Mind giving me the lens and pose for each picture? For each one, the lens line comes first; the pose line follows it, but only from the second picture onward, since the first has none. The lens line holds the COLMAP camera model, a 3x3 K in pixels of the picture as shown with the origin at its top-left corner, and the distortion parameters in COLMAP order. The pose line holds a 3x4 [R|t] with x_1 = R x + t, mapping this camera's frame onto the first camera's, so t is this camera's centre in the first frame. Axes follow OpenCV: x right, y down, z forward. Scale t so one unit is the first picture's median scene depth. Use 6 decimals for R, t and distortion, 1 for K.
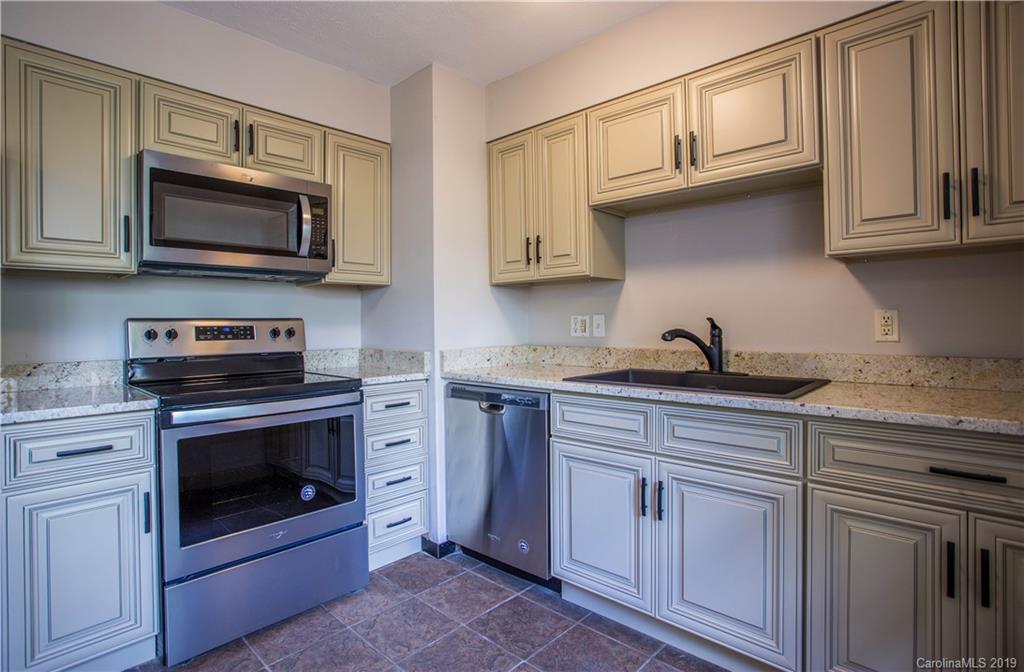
lens RADIAL K [[521.8, 0, 500.2], [0, 521.8, 325.6], [0, 0, 1]] dist [-0.057373, 0.035508]
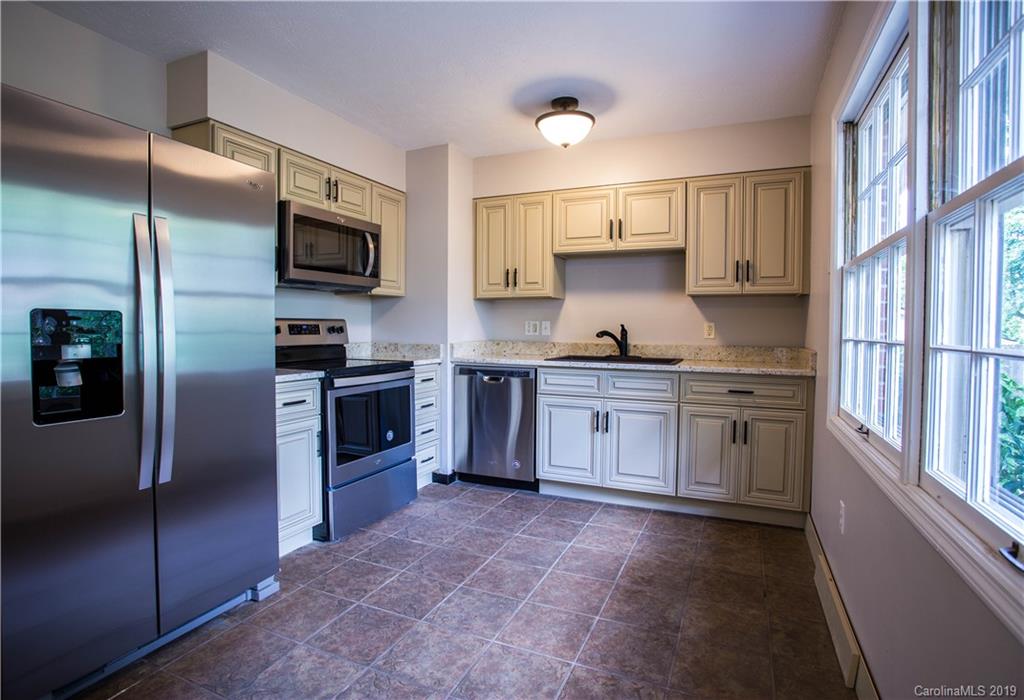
lens RADIAL K [[546.1, 0, 512.0], [0, 546.1, 350.0], [0, 0, 1]] dist [-0.002870, -0.000182]
pose [[0.940434, 0.001414, 0.339973, -0.533358], [-0.015113, 0.999177, 0.037651, 0.006496], [-0.339639, -0.040546, 0.939681, -0.569389]]
